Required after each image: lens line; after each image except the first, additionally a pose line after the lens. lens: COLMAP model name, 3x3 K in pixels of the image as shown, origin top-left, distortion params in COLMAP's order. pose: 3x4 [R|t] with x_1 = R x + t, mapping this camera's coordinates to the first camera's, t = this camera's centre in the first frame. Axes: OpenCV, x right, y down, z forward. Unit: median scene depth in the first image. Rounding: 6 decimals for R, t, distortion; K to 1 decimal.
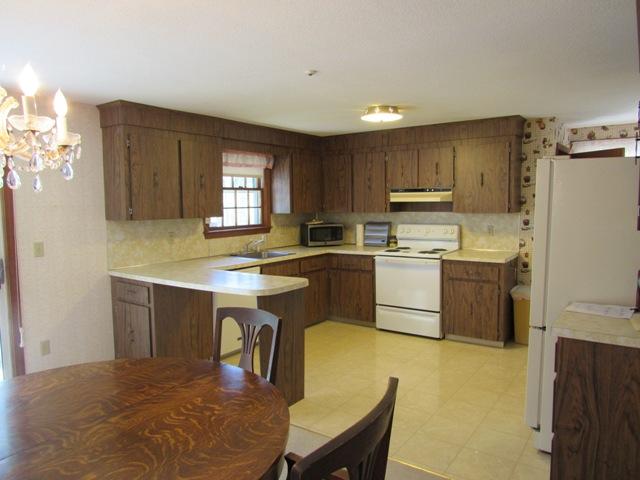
lens RADIAL K [[456.4, 0, 320.0], [0, 456.4, 240.0], [0, 0, 1]] dist [-0.028632, 0.006920]
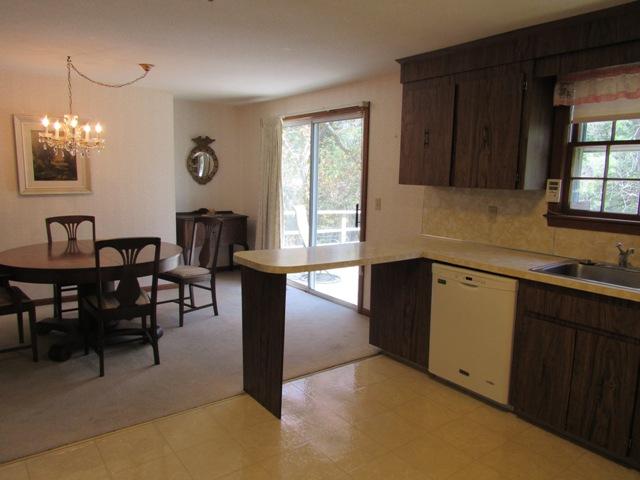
lens RADIAL K [[456.4, 0, 320.0], [0, 456.4, 240.0], [0, 0, 1]] dist [-0.028632, 0.006920]
pose [[-0.300984, 0.146187, -0.942358, 0.426829], [-0.092425, 0.979057, 0.181400, -0.065425], [0.949140, 0.141696, -0.281169, 0.845673]]
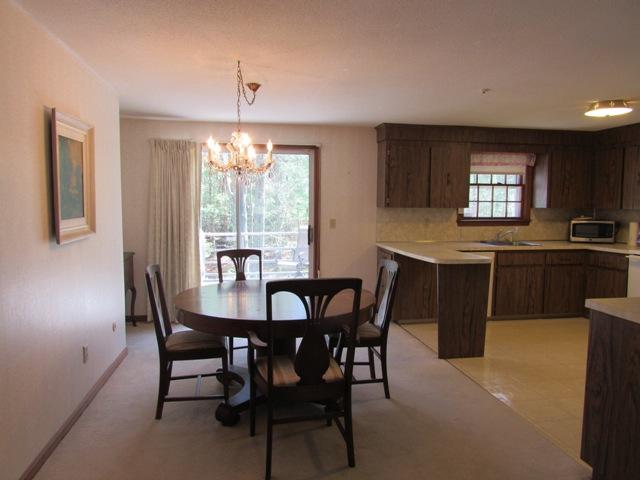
lens RADIAL K [[456.4, 0, 320.0], [0, 456.4, 240.0], [0, 0, 1]] dist [-0.028632, 0.006920]
pose [[0.710534, 0.074121, -0.699749, 0.326368], [-0.072293, 0.996864, 0.032186, 0.021175], [0.699940, 0.027718, 0.713664, -0.117844]]
